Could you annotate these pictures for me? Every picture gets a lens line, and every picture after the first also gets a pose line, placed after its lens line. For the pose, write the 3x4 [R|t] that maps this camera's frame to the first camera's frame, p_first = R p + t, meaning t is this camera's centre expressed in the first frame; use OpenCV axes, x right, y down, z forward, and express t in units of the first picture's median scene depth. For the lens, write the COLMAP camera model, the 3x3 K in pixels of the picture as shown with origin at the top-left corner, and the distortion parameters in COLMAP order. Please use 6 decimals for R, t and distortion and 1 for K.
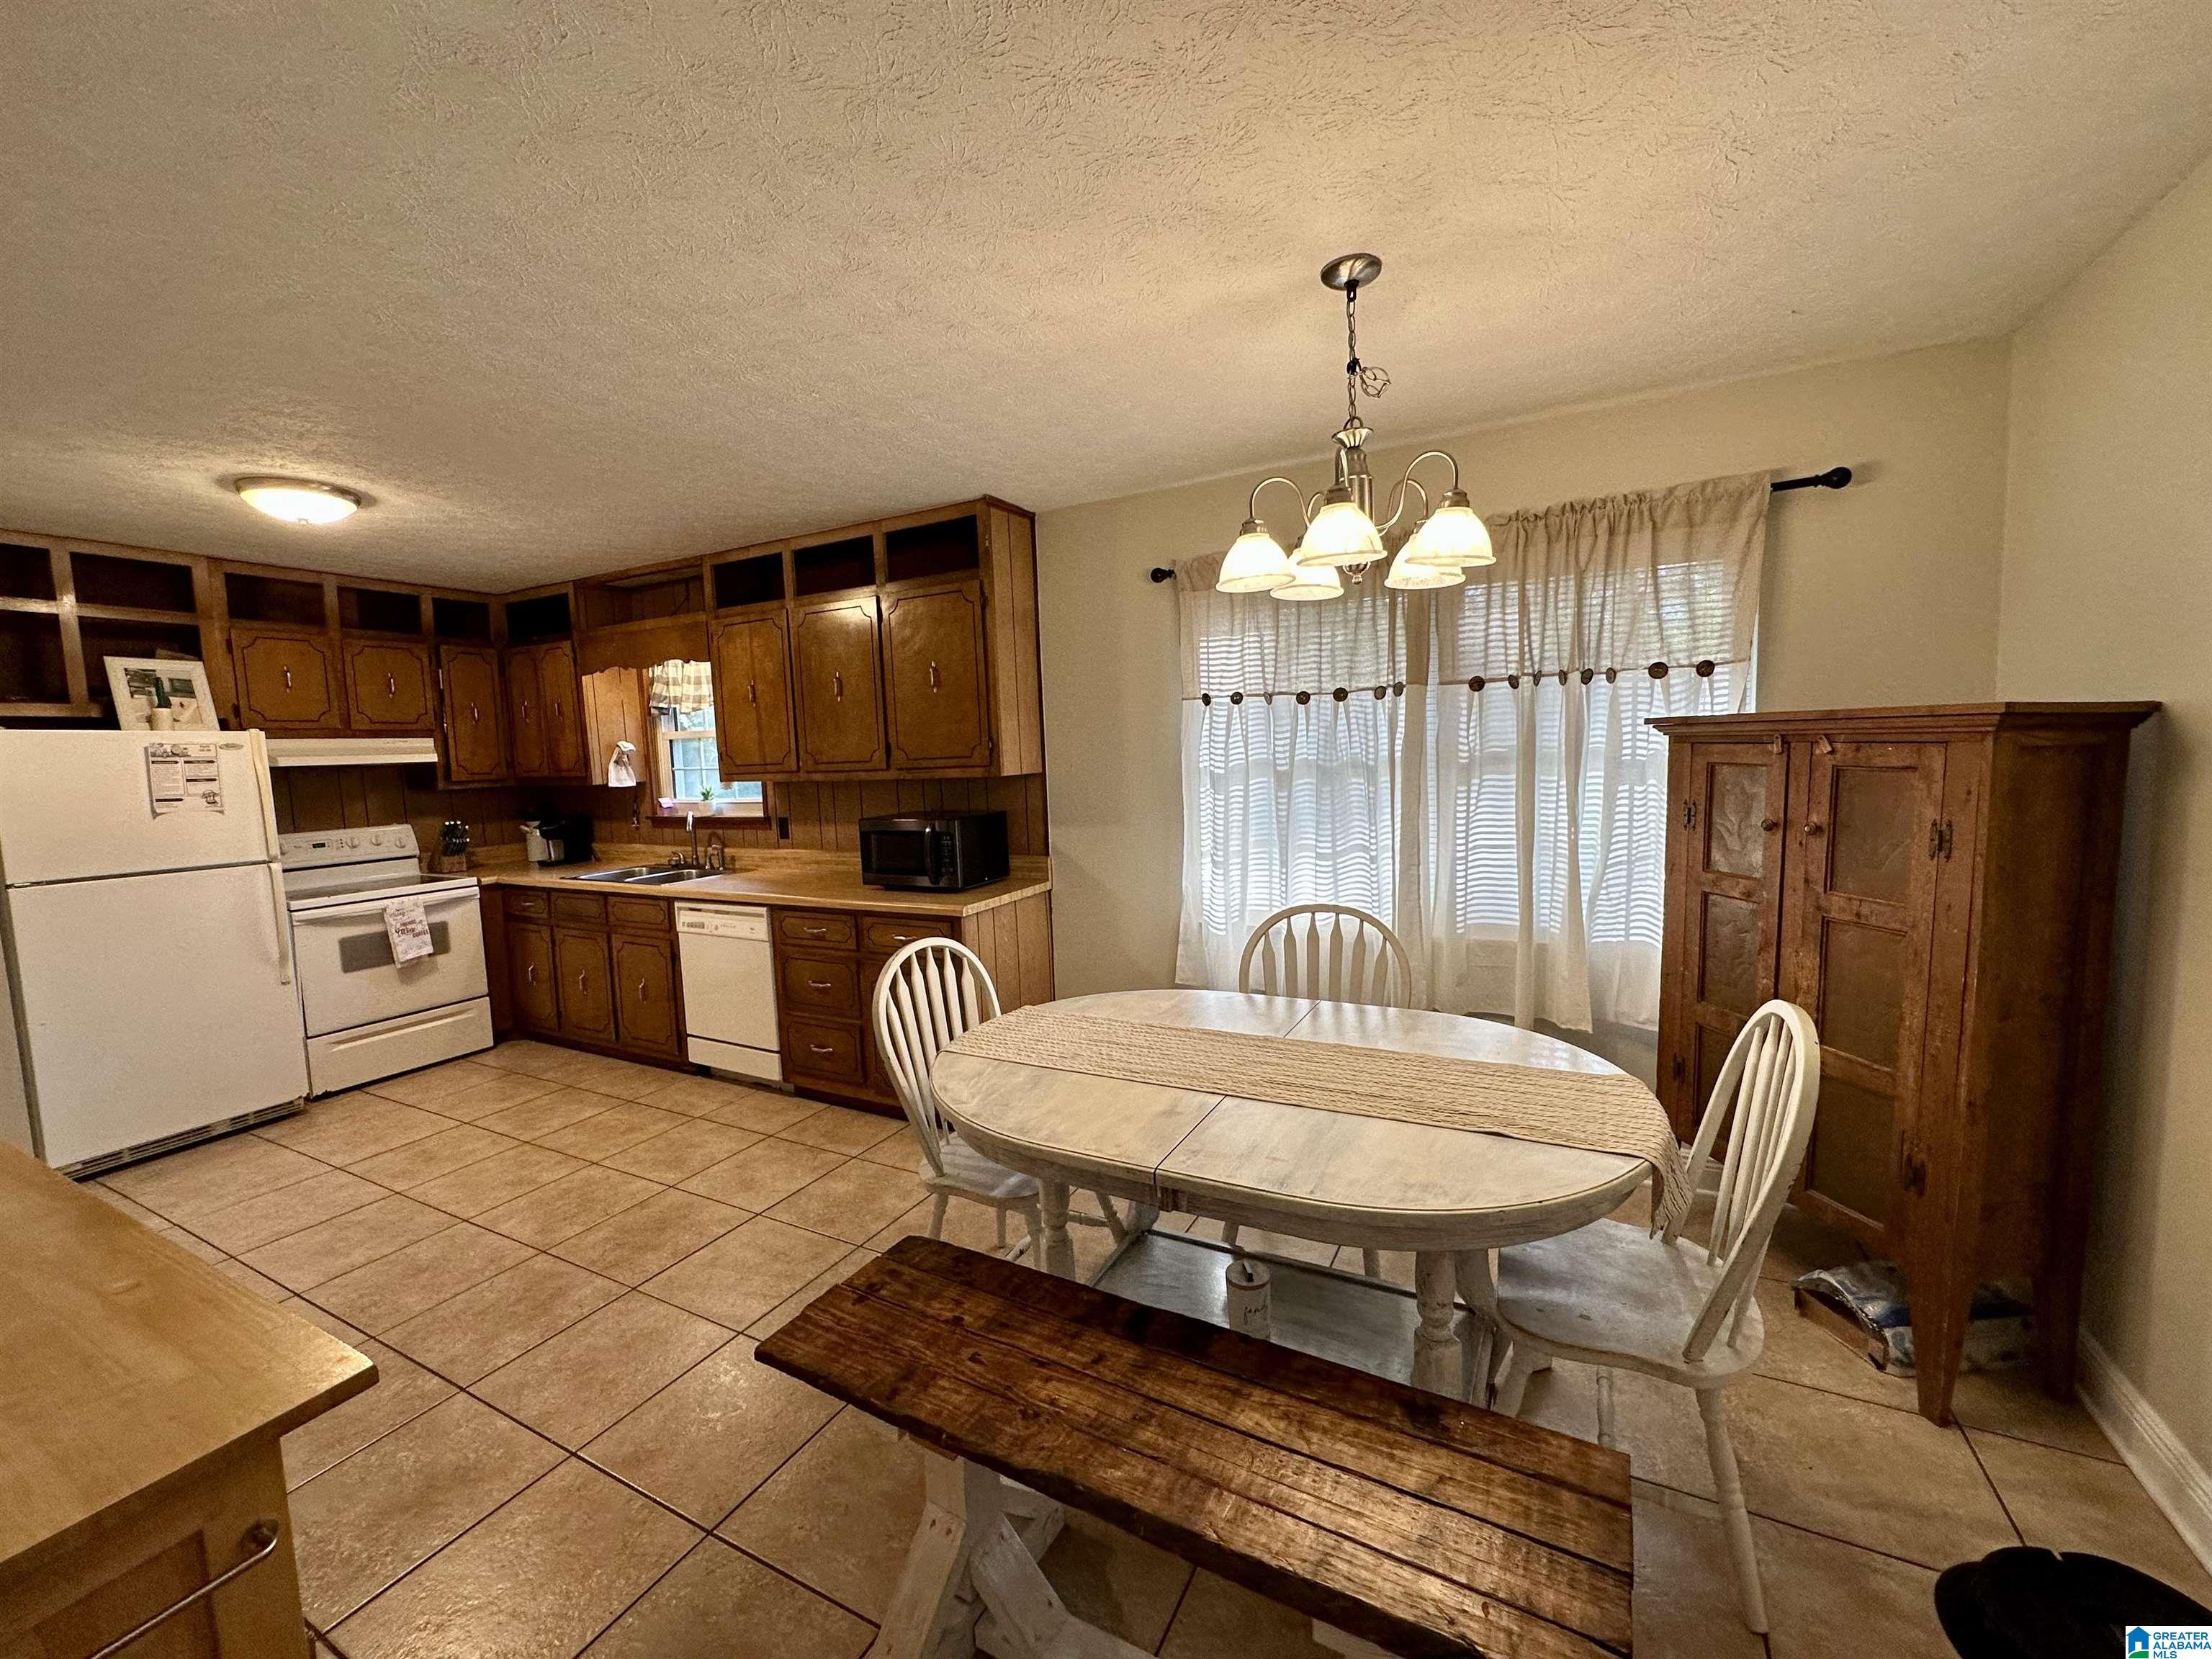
lens RADIAL K [[885.2, 0, 1112.0], [0, 885.2, 838.5], [0, 0, 1]] dist [0.001510, 0.000058]
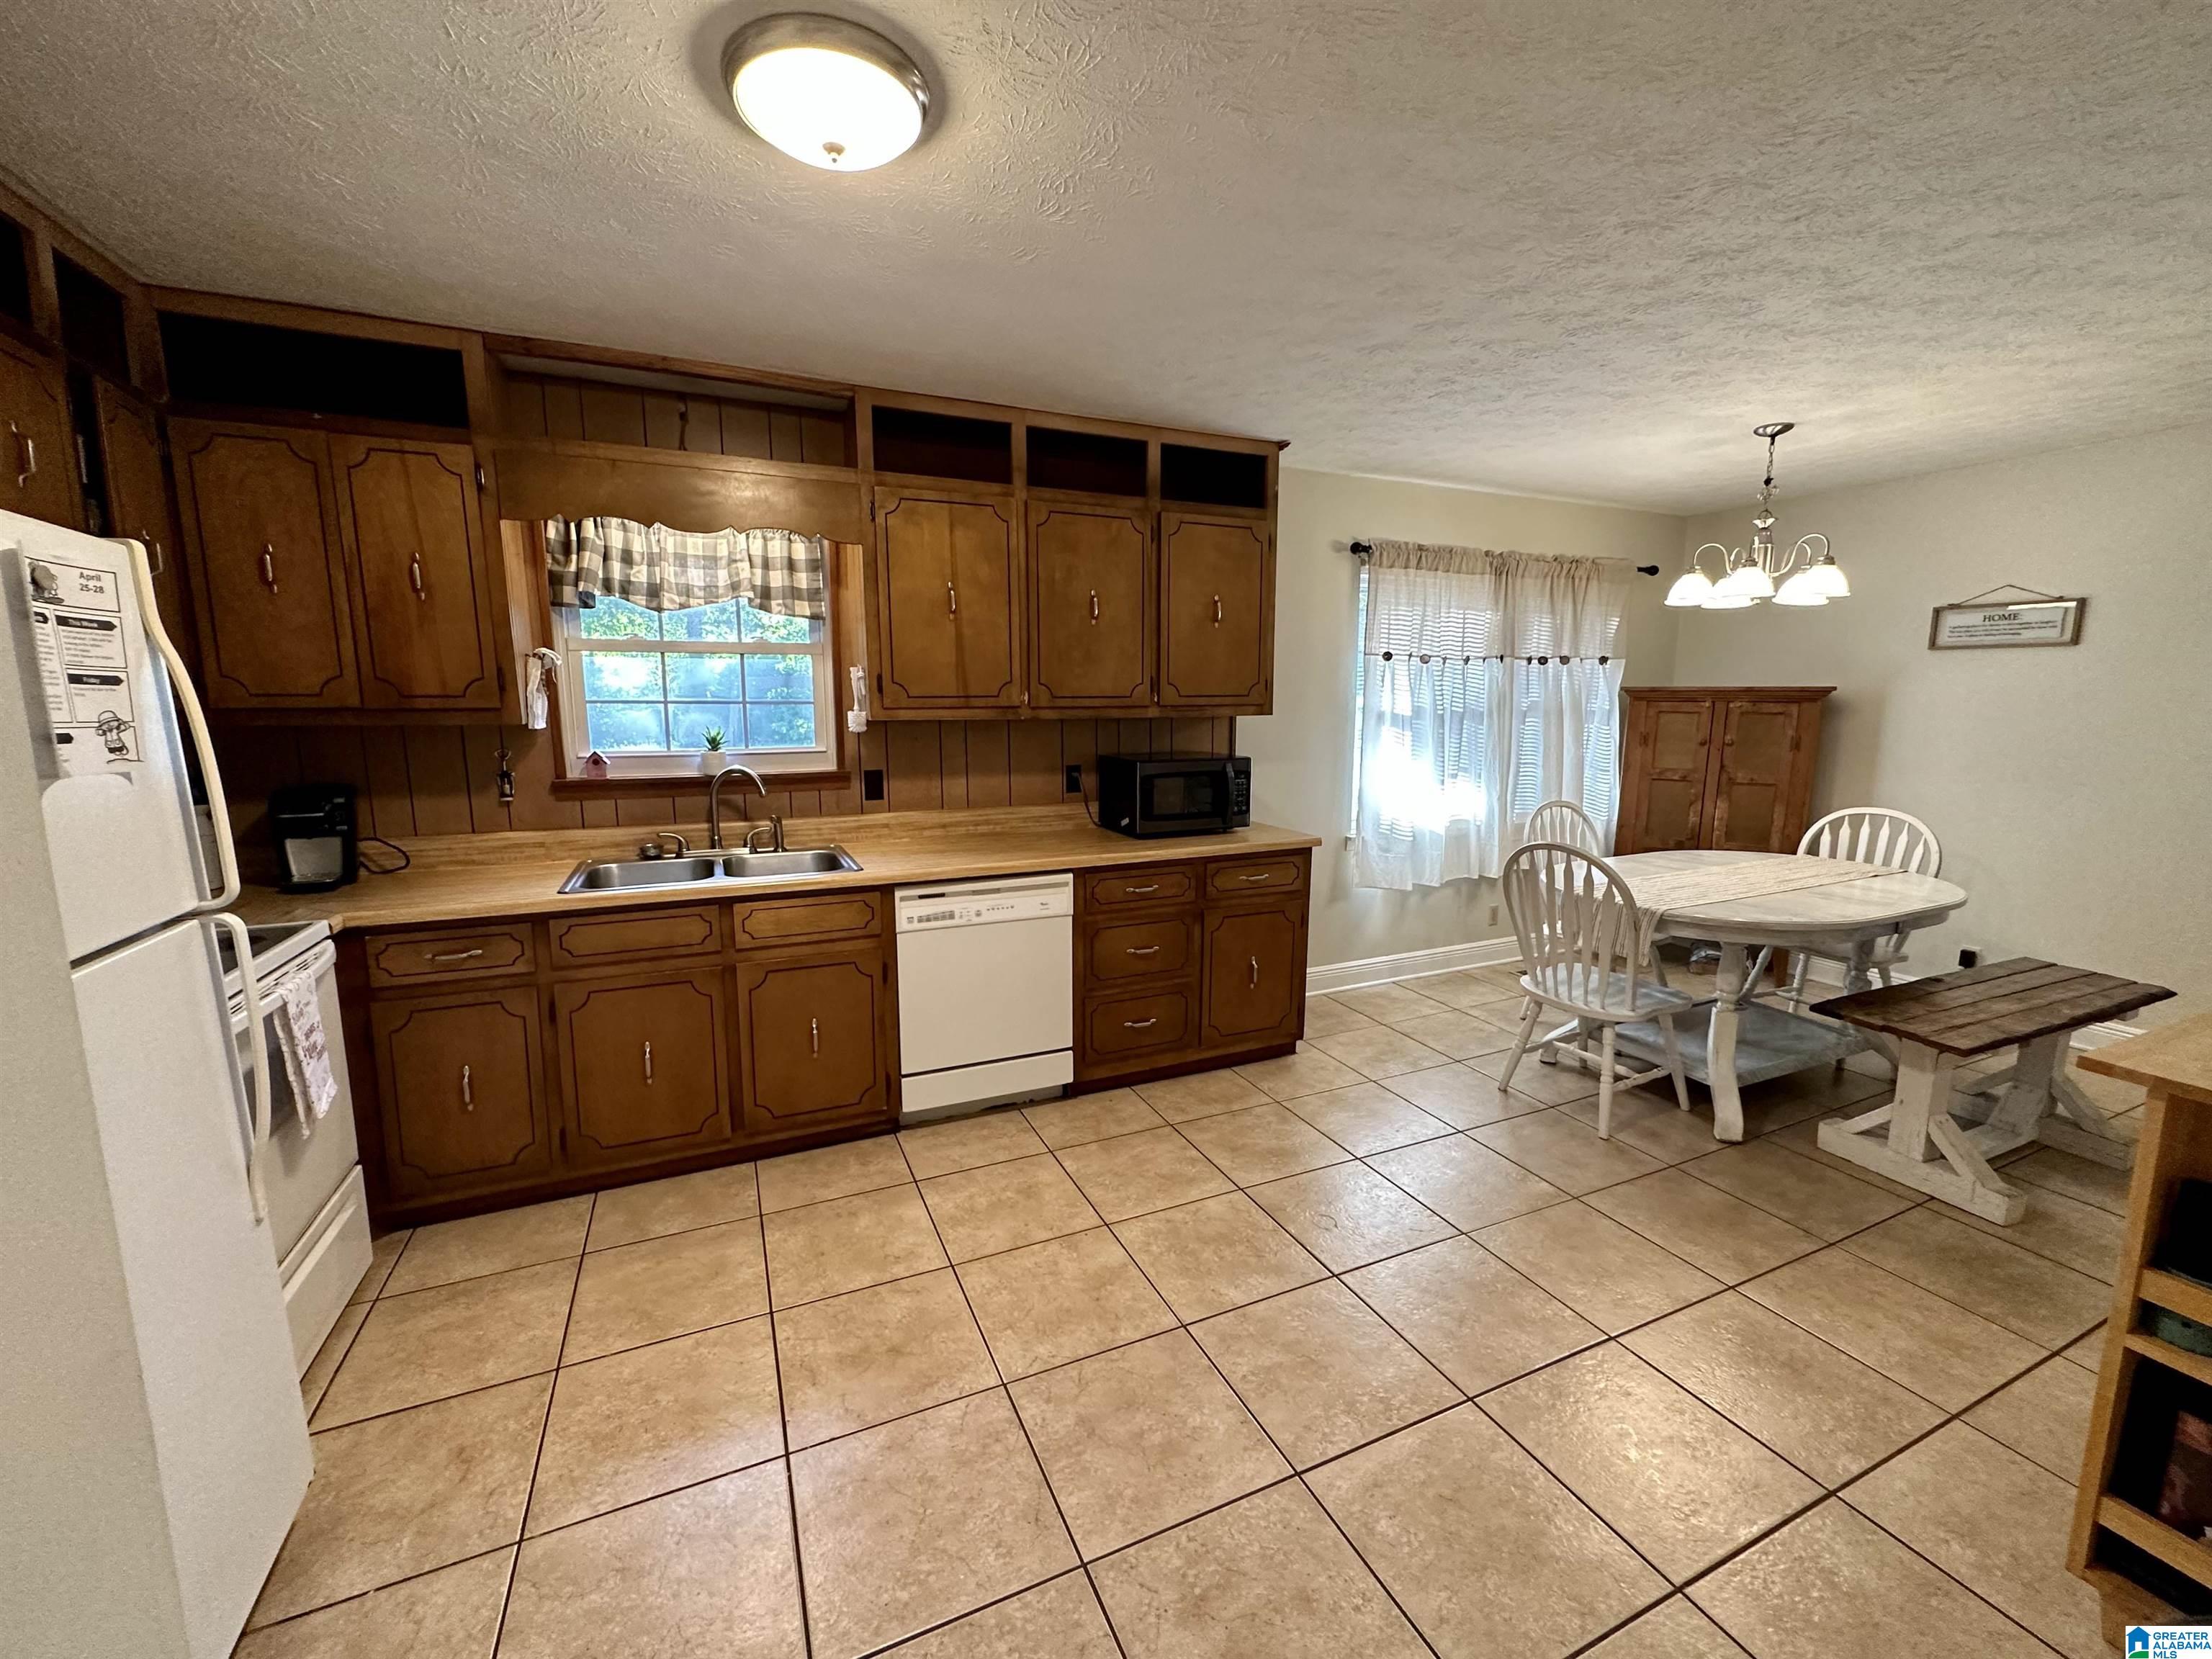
lens RADIAL K [[885.2, 0, 1114.9], [0, 885.2, 829.4], [0, 0, 1]] dist [0.001510, 0.000058]
pose [[0.616869, -0.082774, 0.782701, -0.958325], [0.057873, 0.996533, 0.059777, -0.008246], [-0.784935, 0.008423, 0.619521, 0.447233]]
